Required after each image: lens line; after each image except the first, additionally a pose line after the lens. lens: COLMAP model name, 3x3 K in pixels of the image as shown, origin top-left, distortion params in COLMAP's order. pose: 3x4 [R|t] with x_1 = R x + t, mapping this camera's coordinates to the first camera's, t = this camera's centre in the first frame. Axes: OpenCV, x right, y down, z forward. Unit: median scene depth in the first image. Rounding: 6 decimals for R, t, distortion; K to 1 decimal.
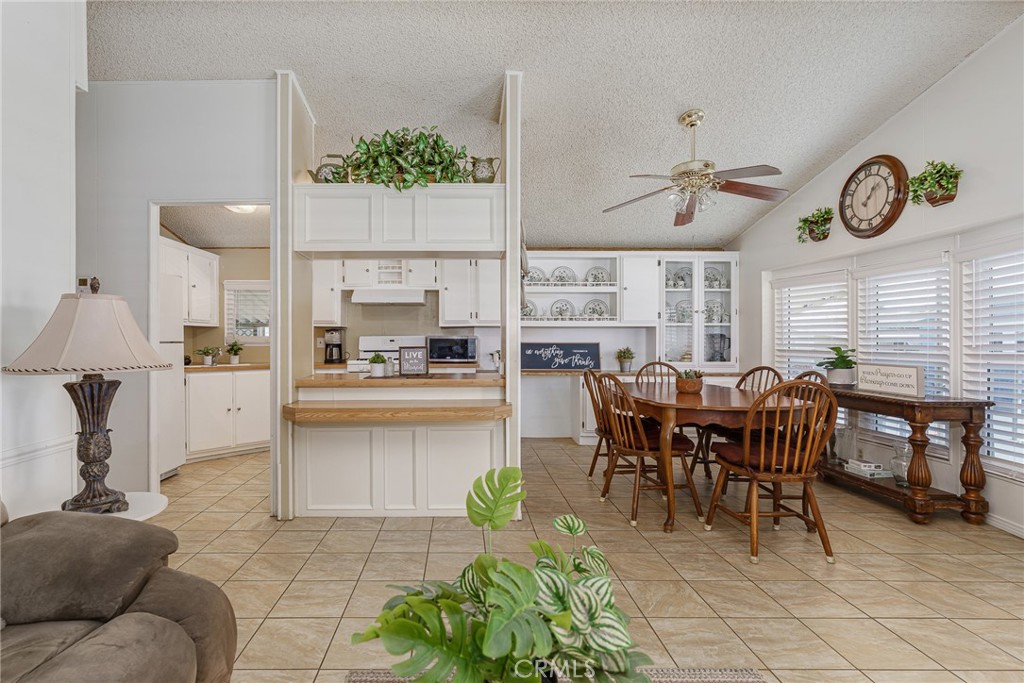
lens RADIAL K [[473.3, 0, 478.4], [0, 473.3, 342.8], [0, 0, 1]] dist [-0.005608, 0.003933]
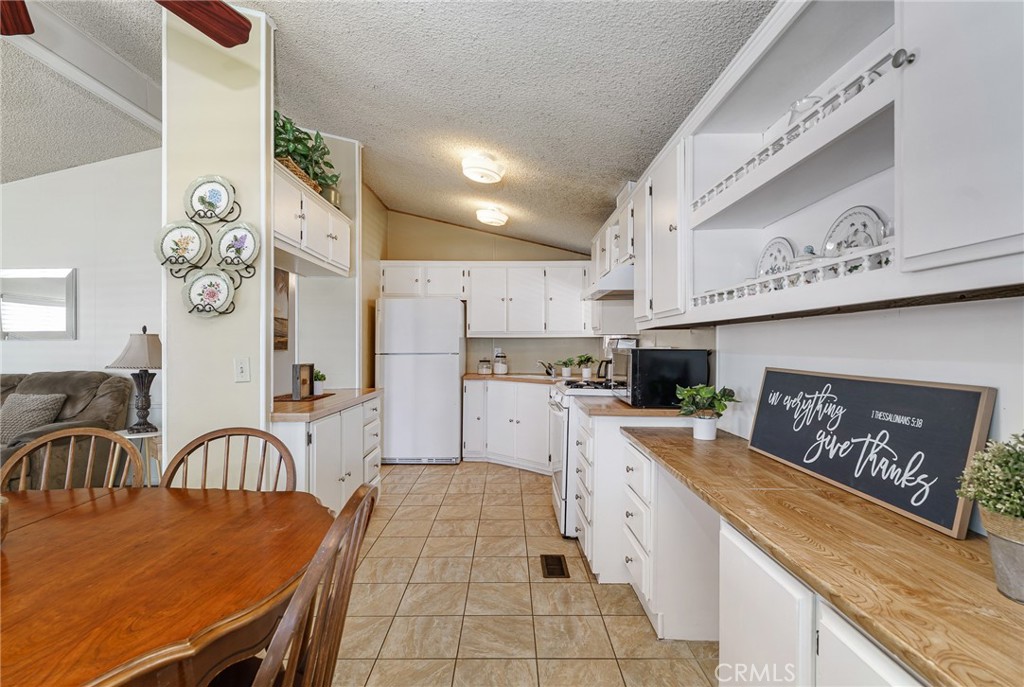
lens RADIAL K [[502.8, 0, 517.2], [0, 502.8, 366.7], [0, 0, 1]] dist [-0.008334, 0.000754]
pose [[-0.017591, 0.041231, -0.998995, 0.588207], [-0.003359, 0.999141, 0.041297, -0.020900], [0.999840, 0.004082, -0.017437, 1.076764]]
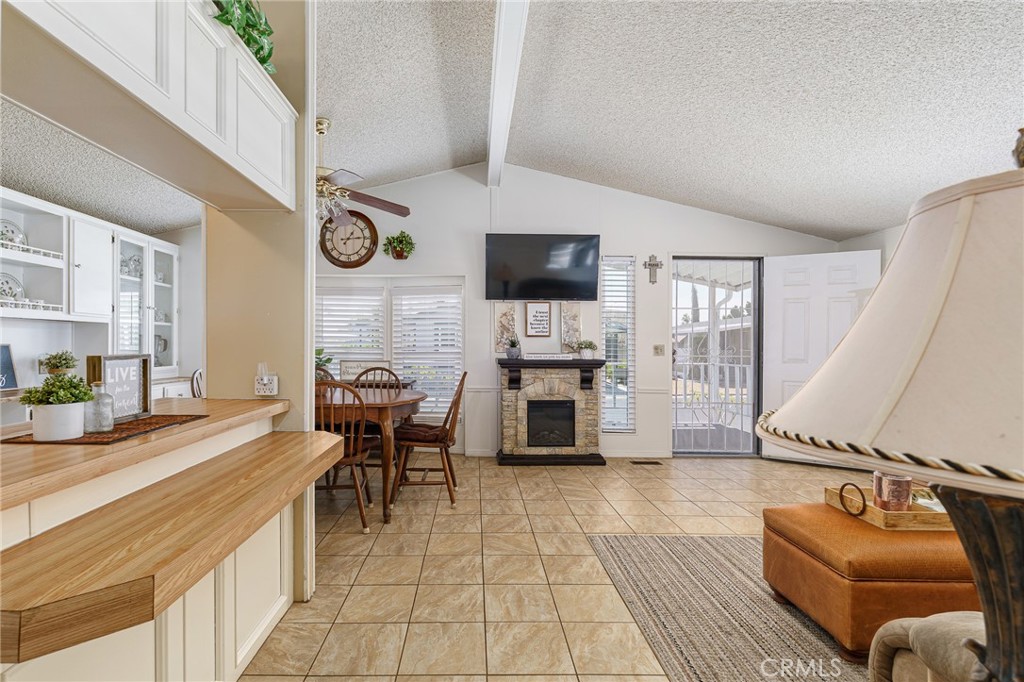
lens RADIAL K [[473.3, 0, 464.9], [0, 473.3, 341.5], [0, 0, 1]] dist [-0.005608, 0.003933]
pose [[0.039487, 0.007414, 0.999193, -0.431303], [-0.003974, 0.999966, -0.007263, -0.002839], [-0.999212, -0.003684, 0.039515, 0.509134]]
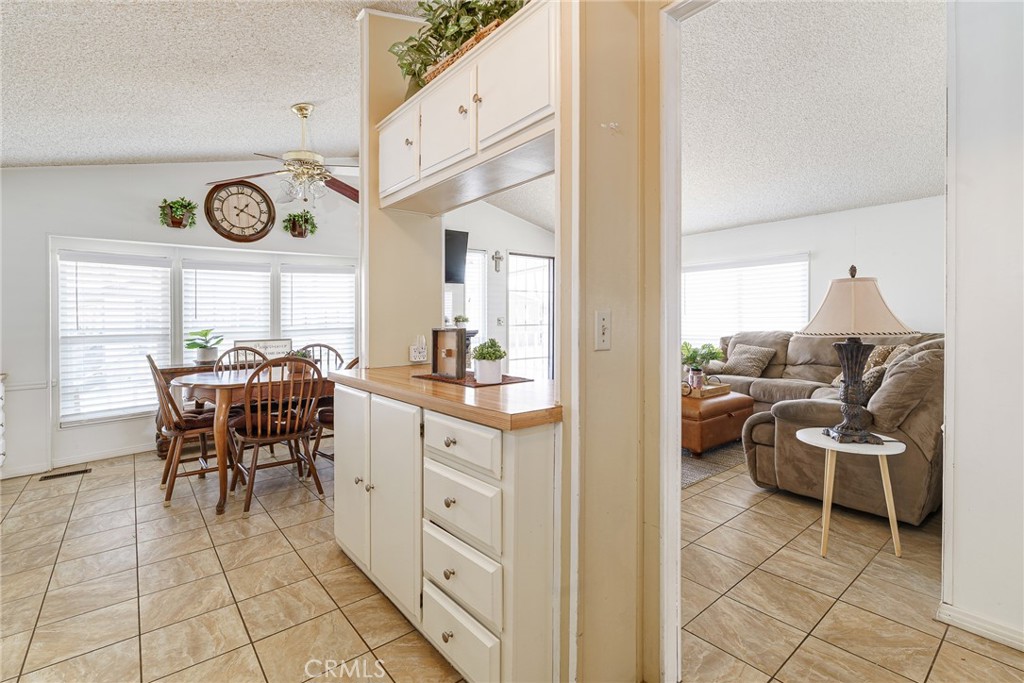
lens RADIAL K [[473.3, 0, 496.3], [0, 473.3, 314.2], [0, 0, 1]] dist [-0.005608, 0.003933]
pose [[-0.586432, 0.017401, 0.809811, -0.507996], [0.018343, 0.999798, -0.008201, -0.003408], [-0.809791, 0.010045, -0.586633, 0.997738]]
